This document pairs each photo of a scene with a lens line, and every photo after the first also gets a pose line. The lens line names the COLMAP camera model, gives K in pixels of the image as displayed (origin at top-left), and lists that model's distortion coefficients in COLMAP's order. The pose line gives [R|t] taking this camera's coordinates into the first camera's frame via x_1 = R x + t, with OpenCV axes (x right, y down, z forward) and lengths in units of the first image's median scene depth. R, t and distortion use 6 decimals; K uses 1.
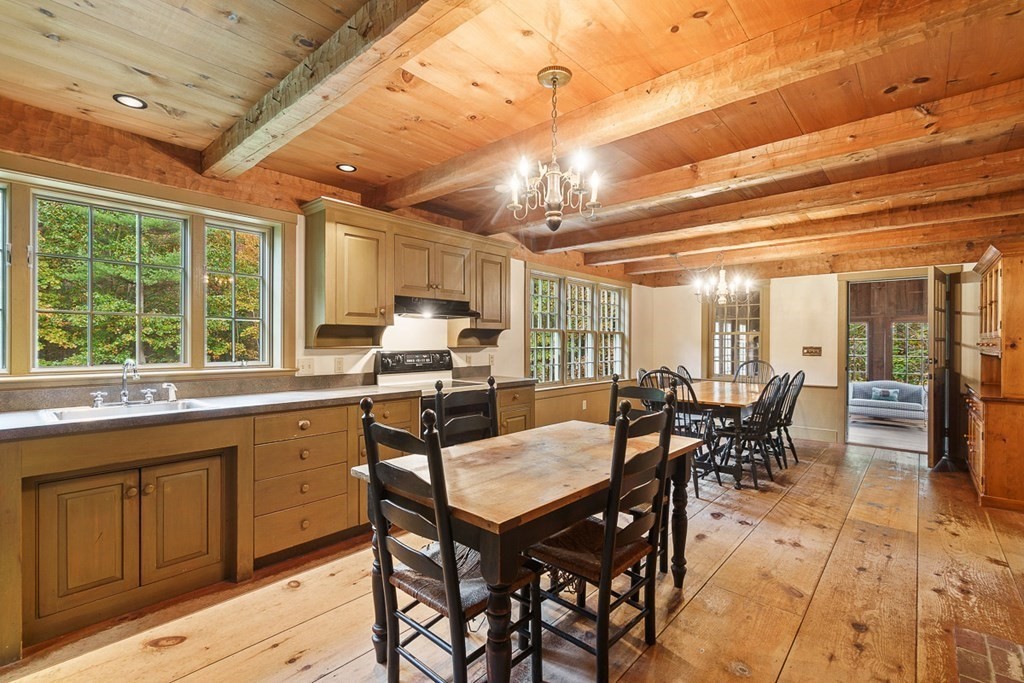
lens RADIAL K [[450.1, 0, 509.6], [0, 450.1, 343.1], [0, 0, 1]] dist [-0.003760, -0.000063]
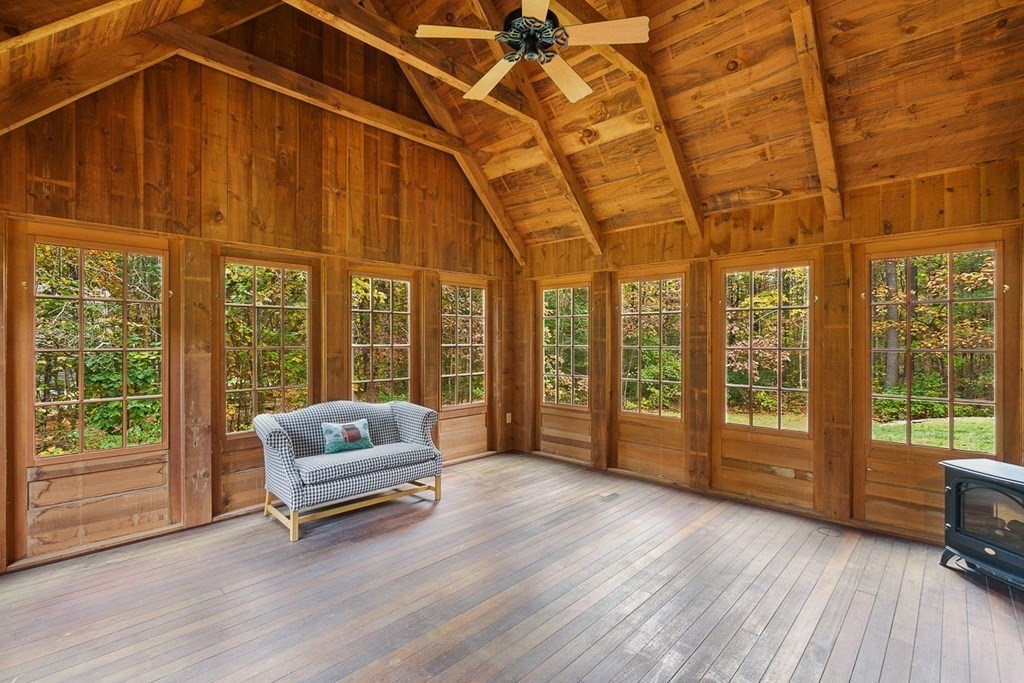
lens RADIAL K [[481.1, 0, 513.5], [0, 481.1, 339.6], [0, 0, 1]] dist [-0.009823, 0.001734]
pose [[0.012587, -0.001050, 0.999920, 0.975527], [0.003554, 0.999993, 0.001005, 0.060781], [-0.999914, 0.003541, 0.012590, 2.259360]]
